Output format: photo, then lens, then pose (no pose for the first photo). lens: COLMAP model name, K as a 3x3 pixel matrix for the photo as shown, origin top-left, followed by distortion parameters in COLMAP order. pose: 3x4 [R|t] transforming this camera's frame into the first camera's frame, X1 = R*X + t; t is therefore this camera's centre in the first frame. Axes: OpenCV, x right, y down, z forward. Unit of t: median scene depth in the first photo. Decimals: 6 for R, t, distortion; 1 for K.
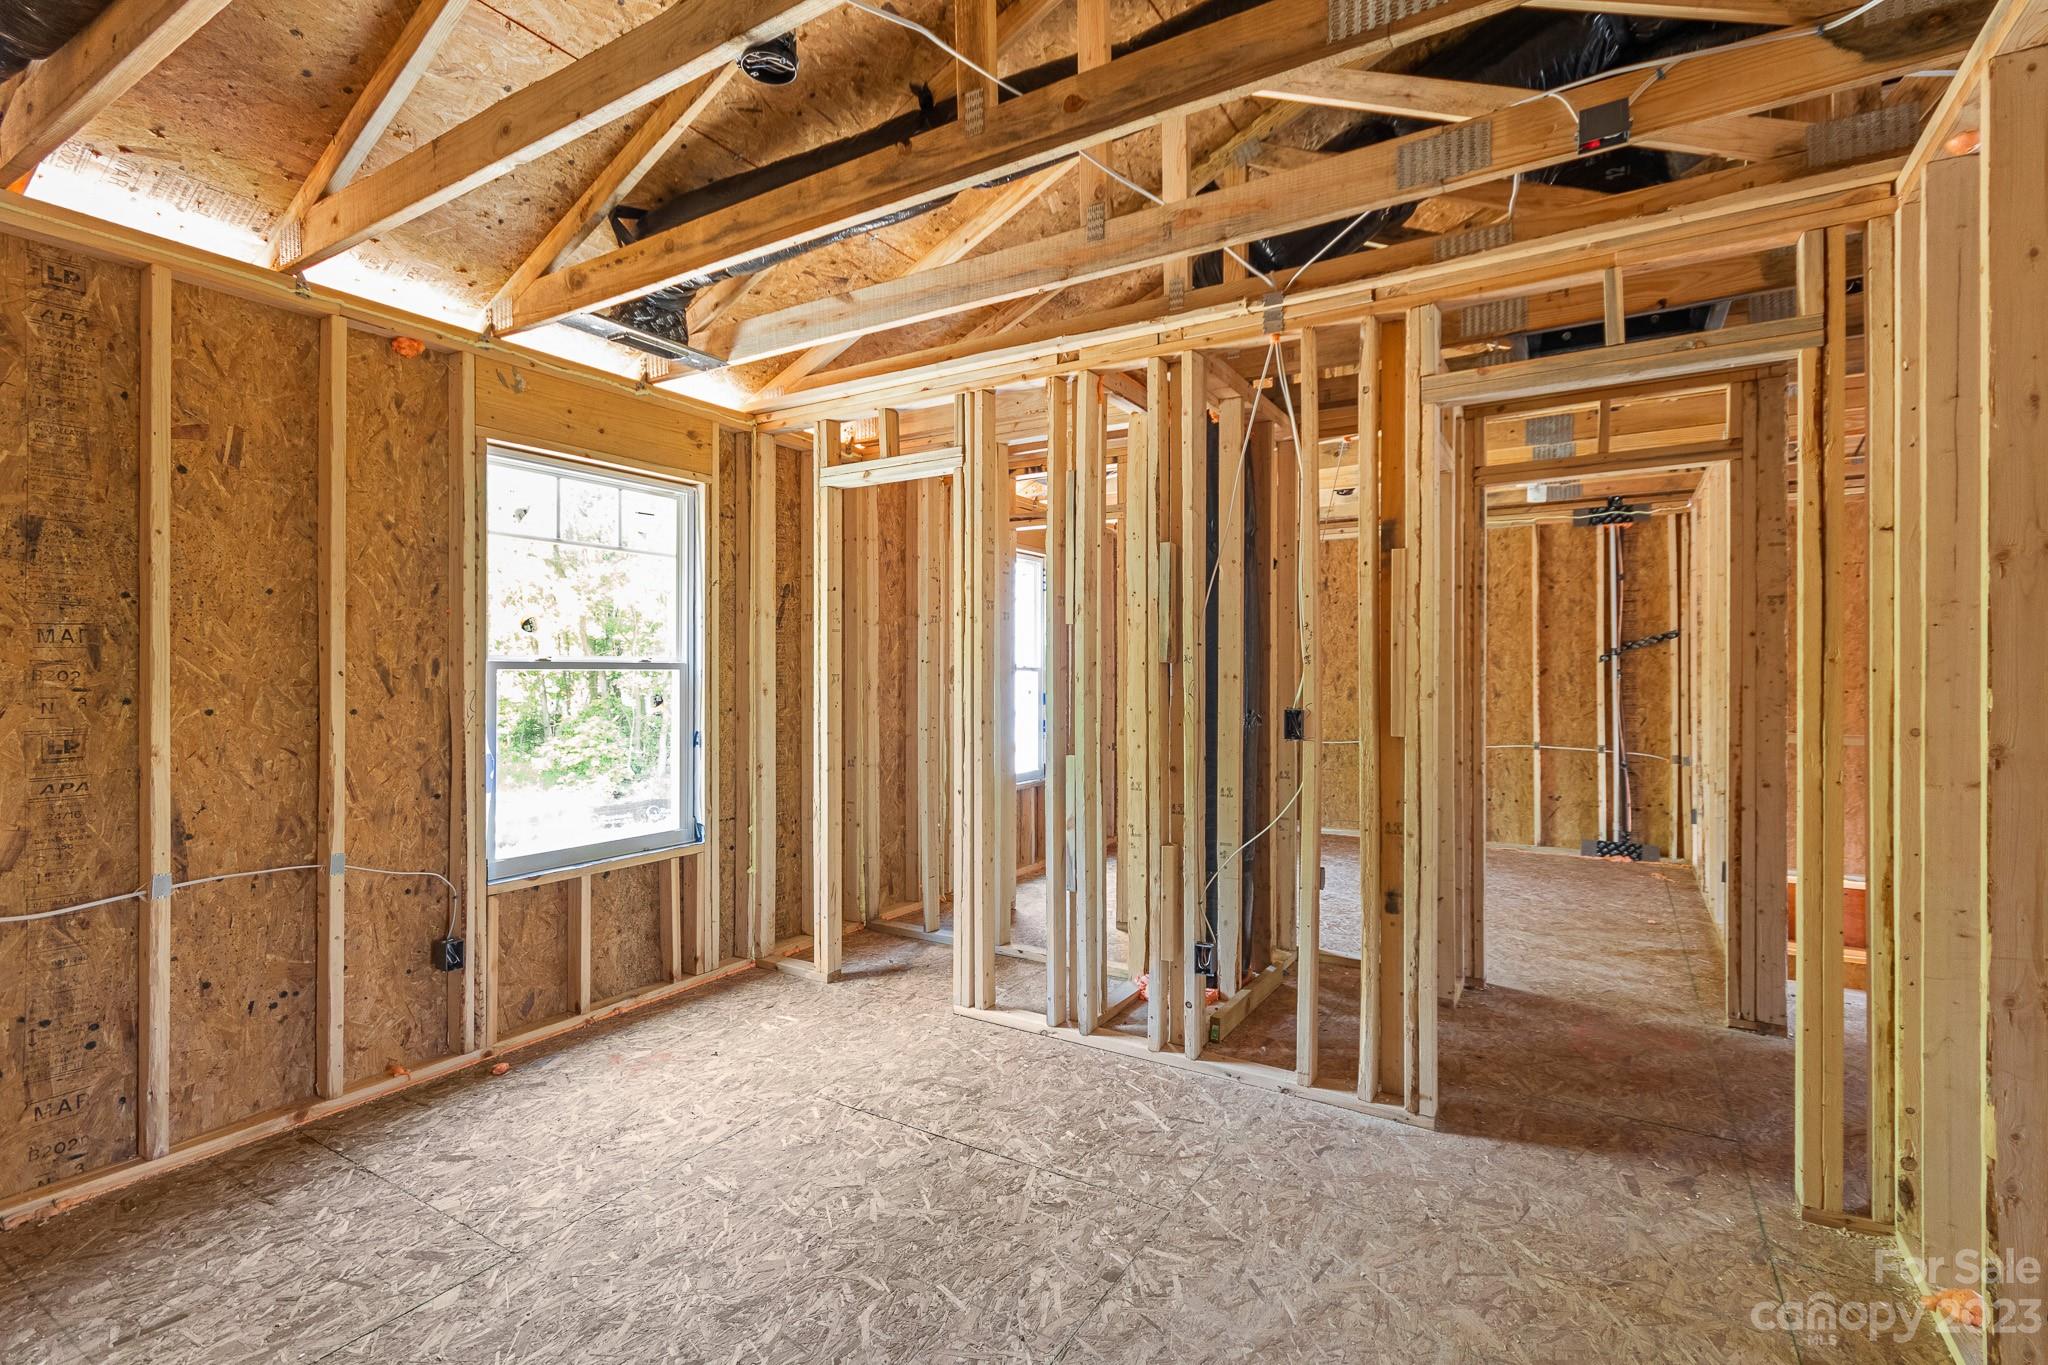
lens RADIAL K [[957.0, 0, 1011.5], [0, 957.0, 649.1], [0, 0, 1]] dist [0.017382, -0.000040]
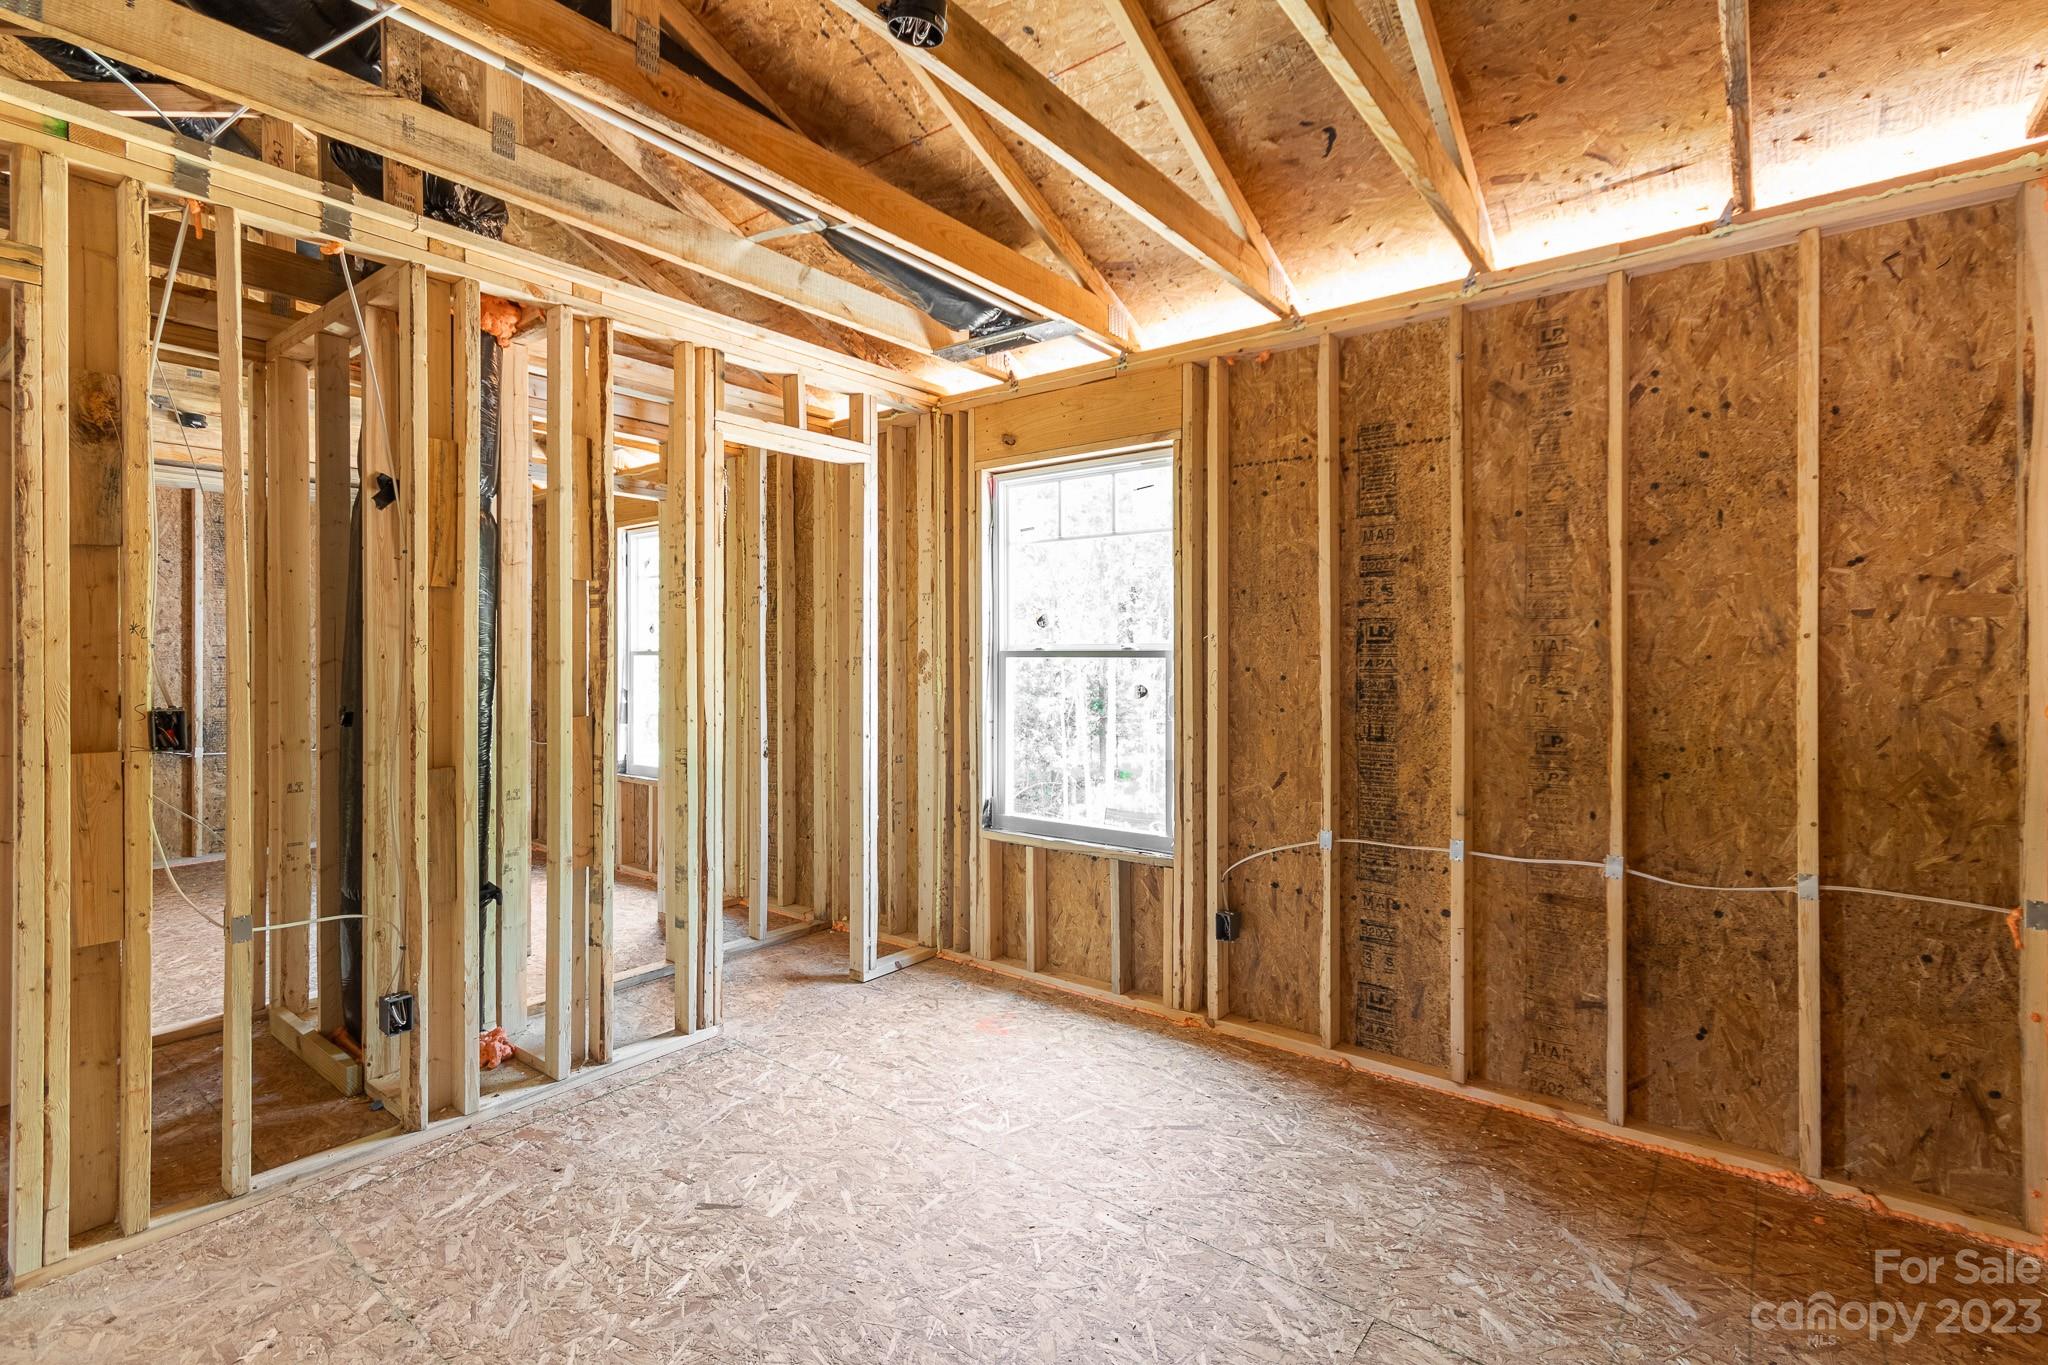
lens RADIAL K [[957.0, 0, 1011.5], [0, 957.0, 649.1], [0, 0, 1]] dist [0.017382, -0.000040]
pose [[-0.108135, -0.000554, -0.994136, 0.647894], [0.029176, 0.999567, -0.003730, 0.014122], [0.993708, -0.029408, -0.108072, 1.099809]]
